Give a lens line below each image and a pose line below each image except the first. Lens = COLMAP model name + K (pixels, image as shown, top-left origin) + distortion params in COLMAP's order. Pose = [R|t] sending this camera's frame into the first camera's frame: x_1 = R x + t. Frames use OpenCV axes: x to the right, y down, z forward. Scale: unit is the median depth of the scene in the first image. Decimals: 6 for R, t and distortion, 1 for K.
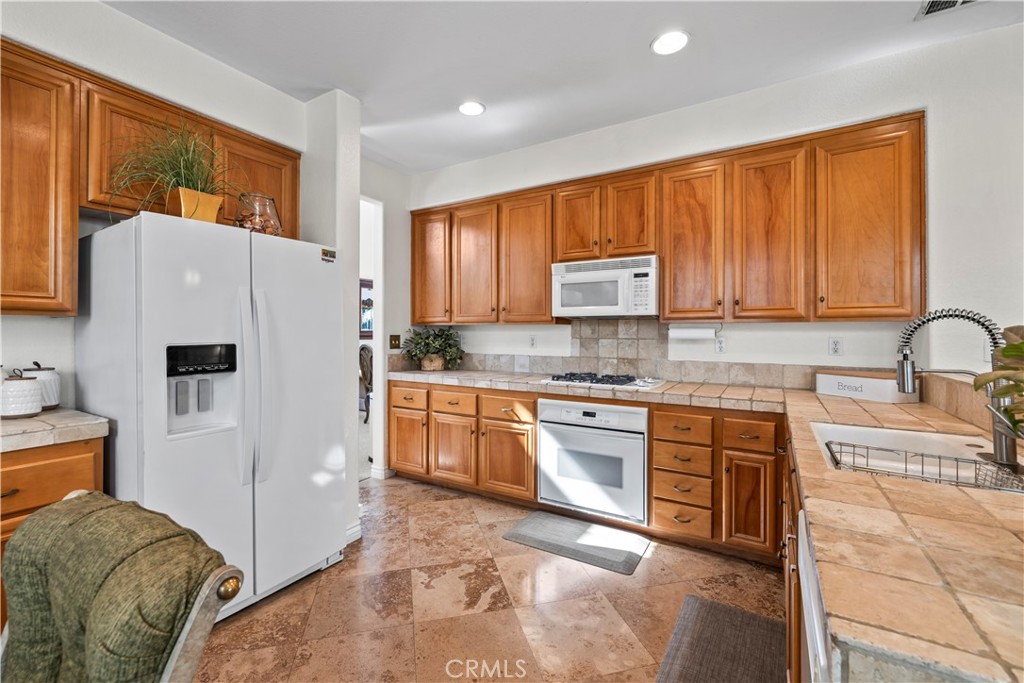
lens RADIAL K [[424.6, 0, 514.6], [0, 424.6, 337.1], [0, 0, 1]] dist [-0.019022, -0.000020]
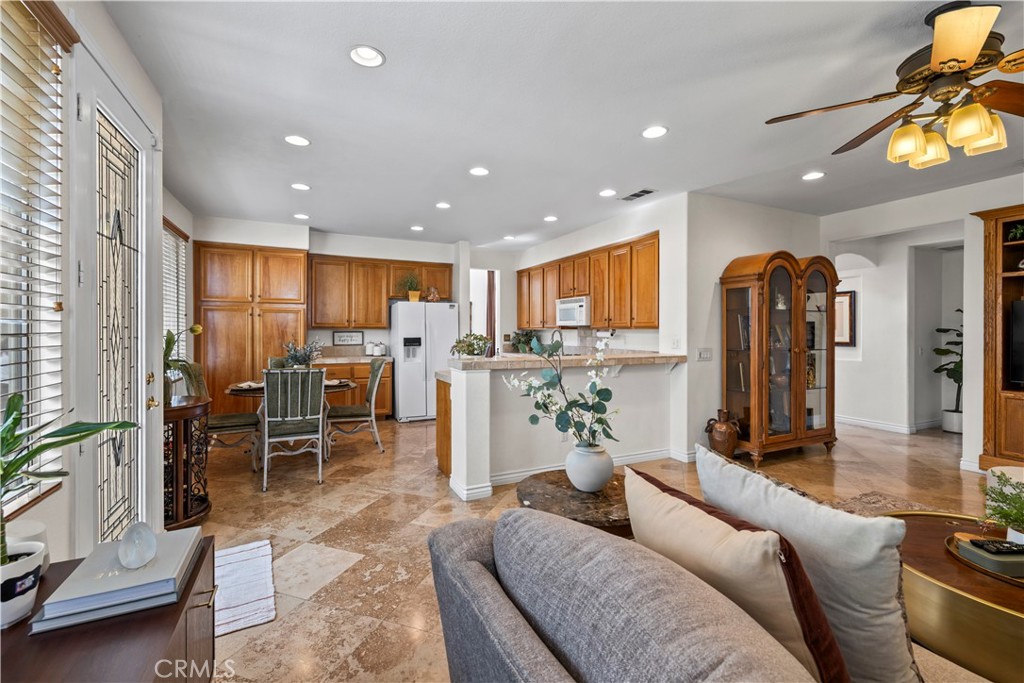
lens RADIAL K [[434.1, 0, 515.0], [0, 434.1, 340.0], [0, 0, 1]] dist [0.000031, -0.000007]
pose [[0.839906, 0.008121, -0.542672, 1.276659], [-0.002201, 0.999931, 0.011557, -0.004368], [0.542728, -0.008513, 0.839865, -1.043272]]
